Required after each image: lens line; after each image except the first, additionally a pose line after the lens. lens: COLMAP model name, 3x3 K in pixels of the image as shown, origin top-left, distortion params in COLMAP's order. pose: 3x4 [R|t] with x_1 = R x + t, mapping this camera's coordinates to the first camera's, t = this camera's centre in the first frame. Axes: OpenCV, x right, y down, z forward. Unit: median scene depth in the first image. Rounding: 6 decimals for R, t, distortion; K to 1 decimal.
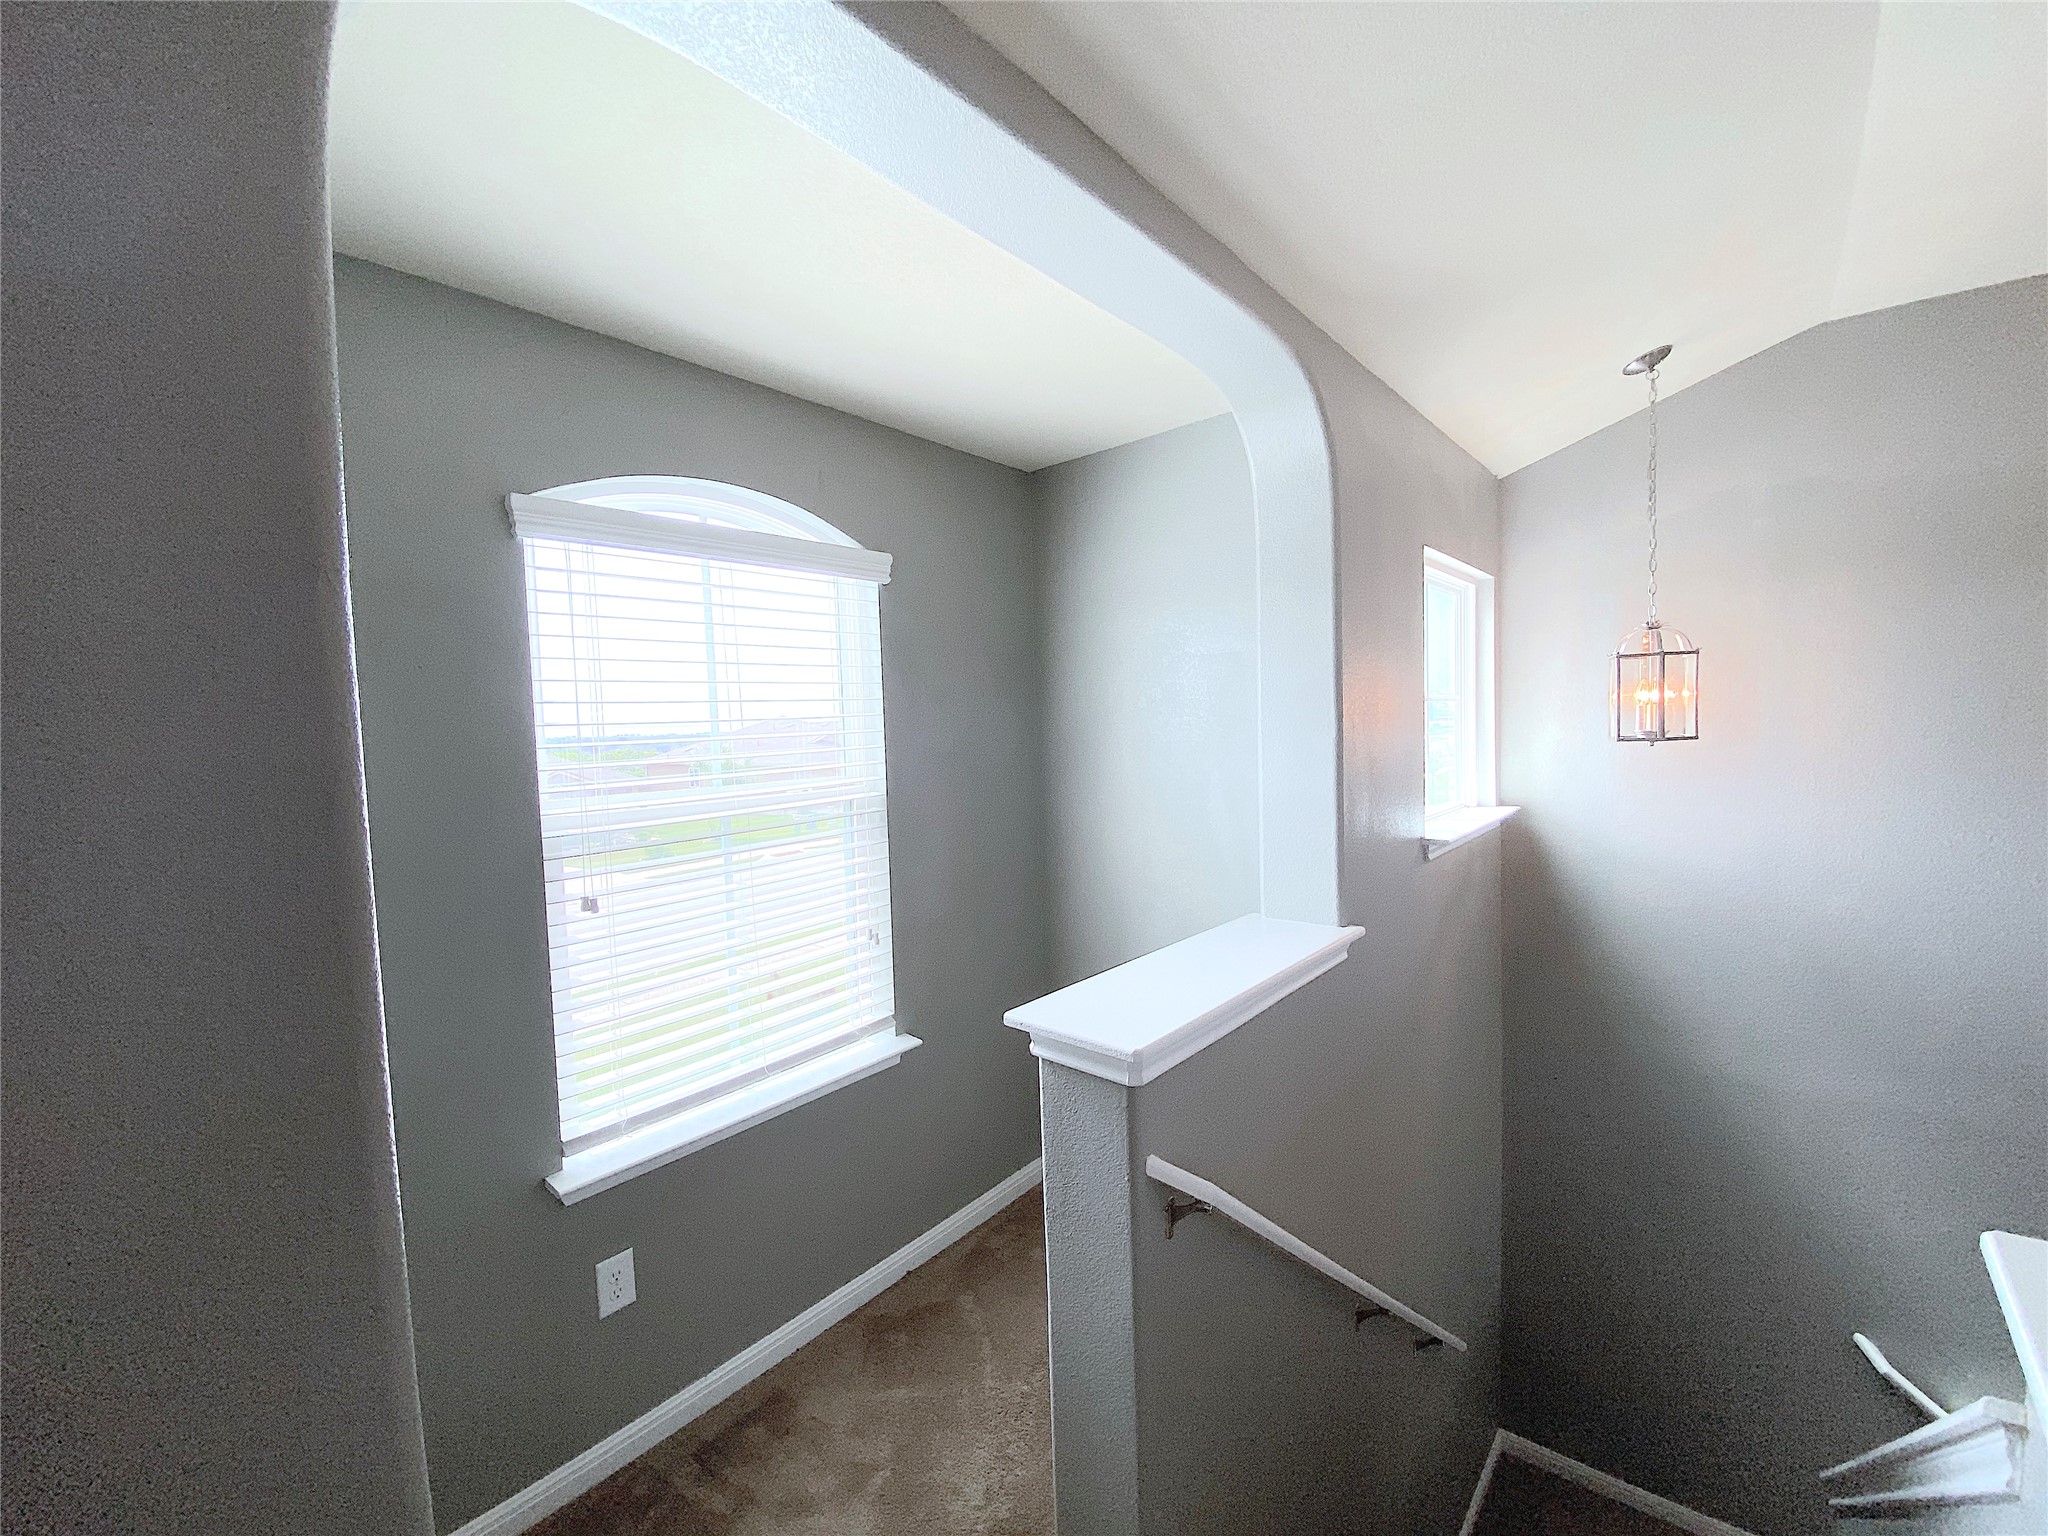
lens RADIAL K [[834.6, 0, 1022.9], [0, 834.6, 764.0], [0, 0, 1]] dist [0.014535, -0.016852]
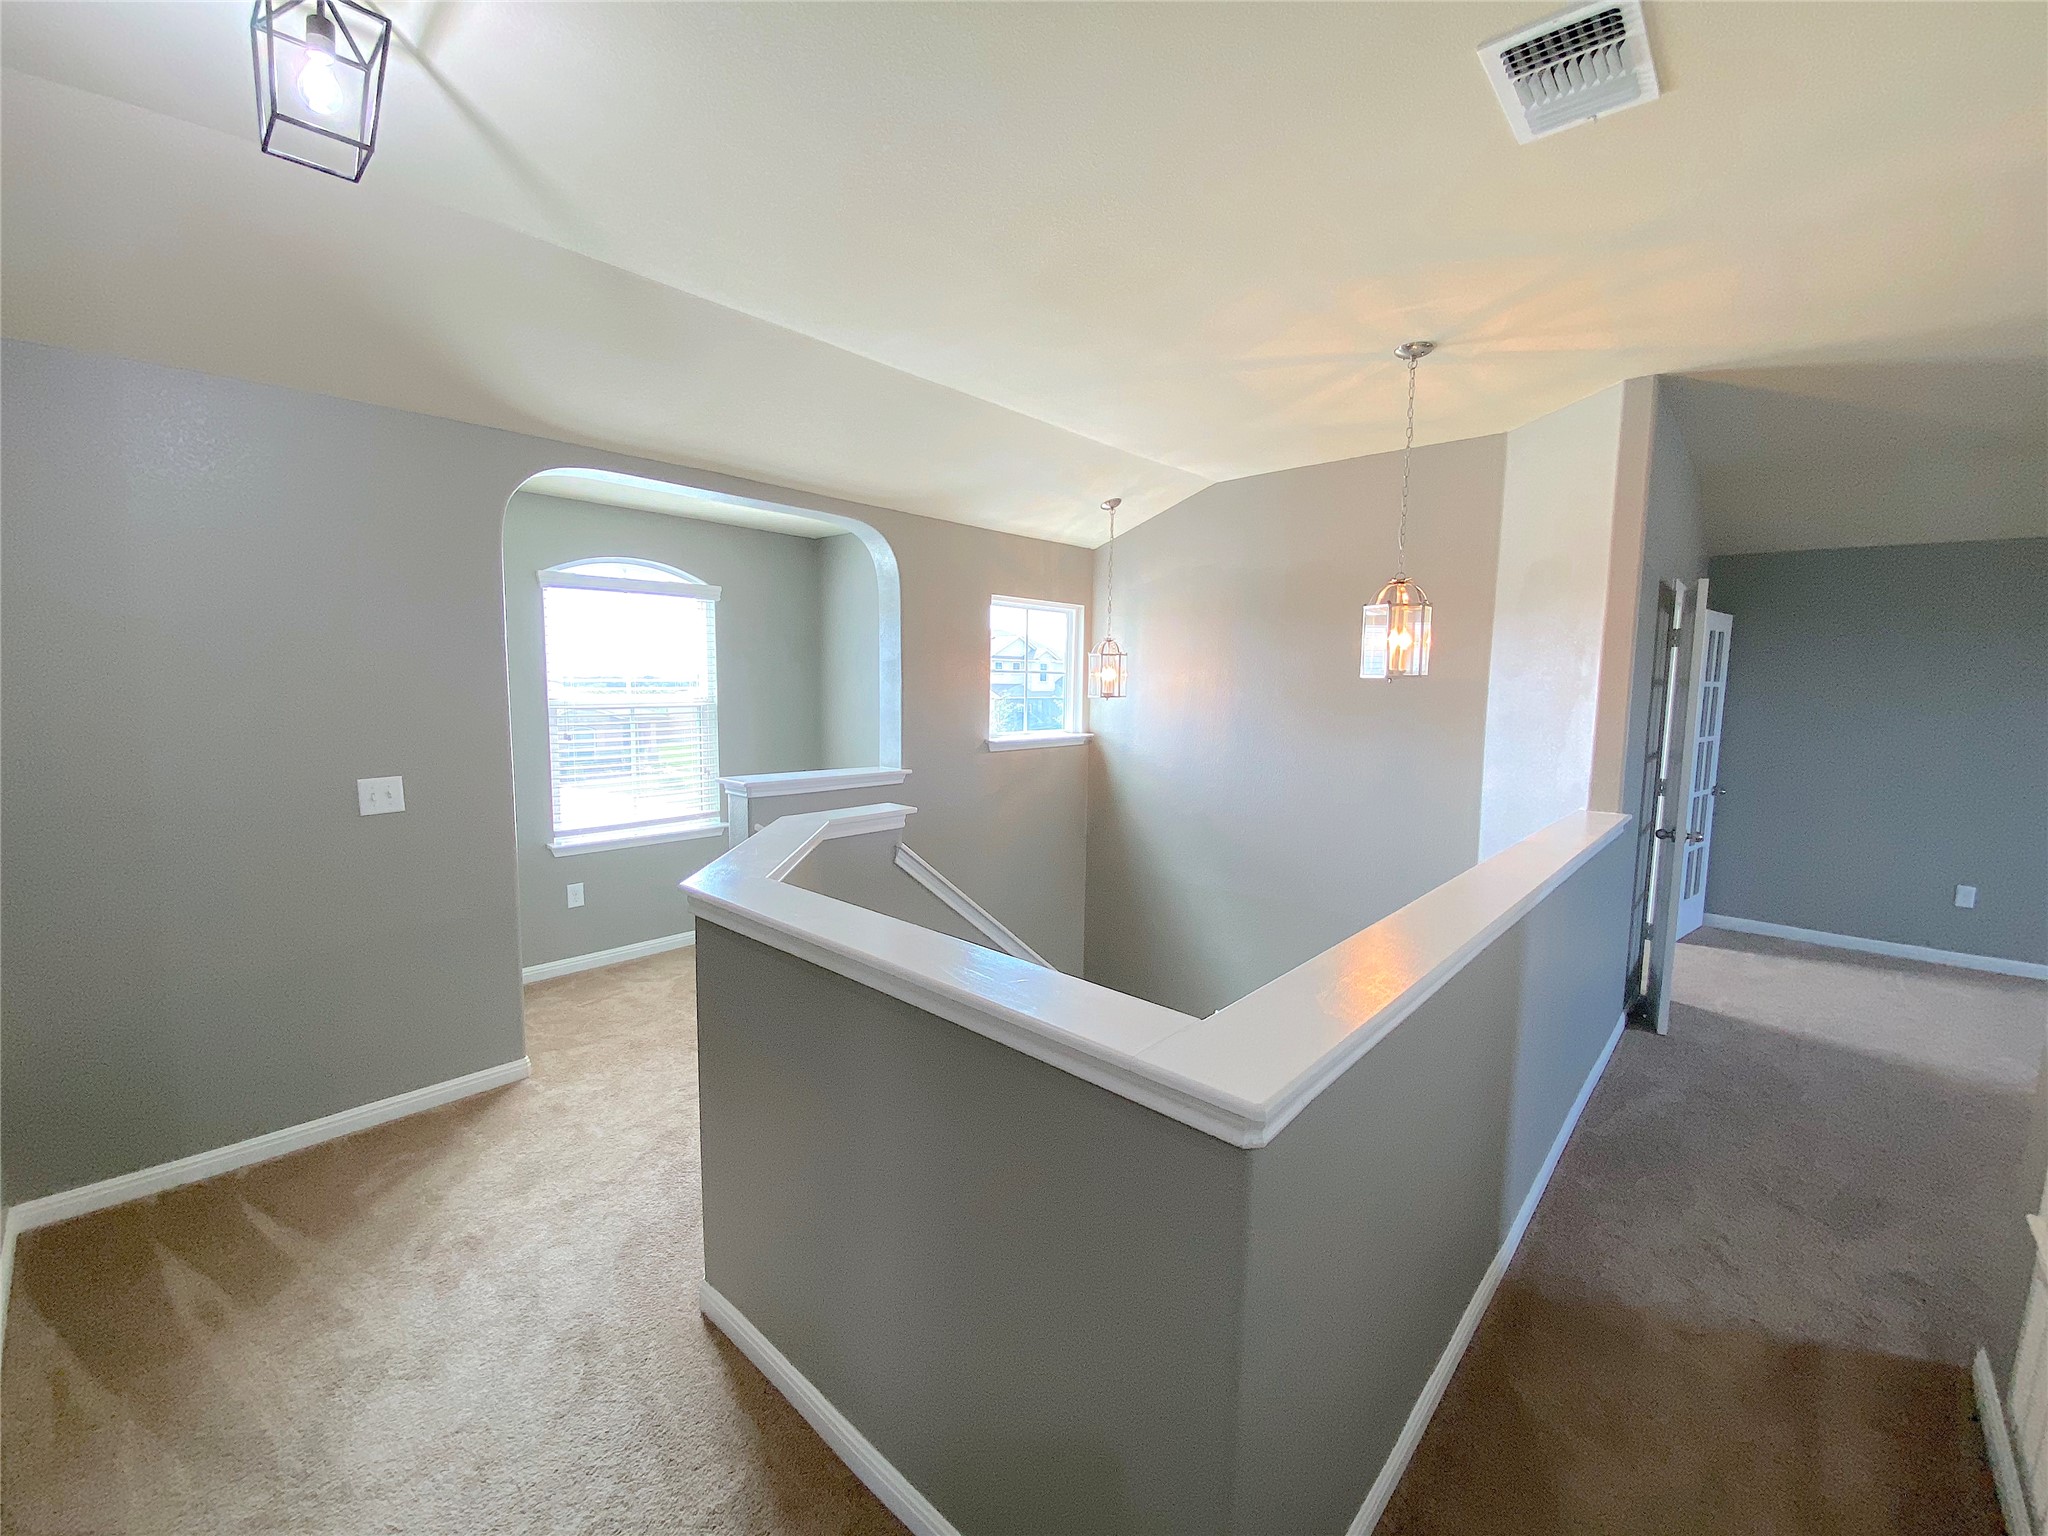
lens RADIAL K [[834.6, 0, 1025.7], [0, 834.6, 770.6], [0, 0, 1]] dist [0.014535, -0.016852]
pose [[0.998663, 0.050471, -0.011182, 0.636533], [-0.049808, 0.997340, 0.053210, 0.051522], [0.013838, -0.052582, 0.998521, -1.067784]]
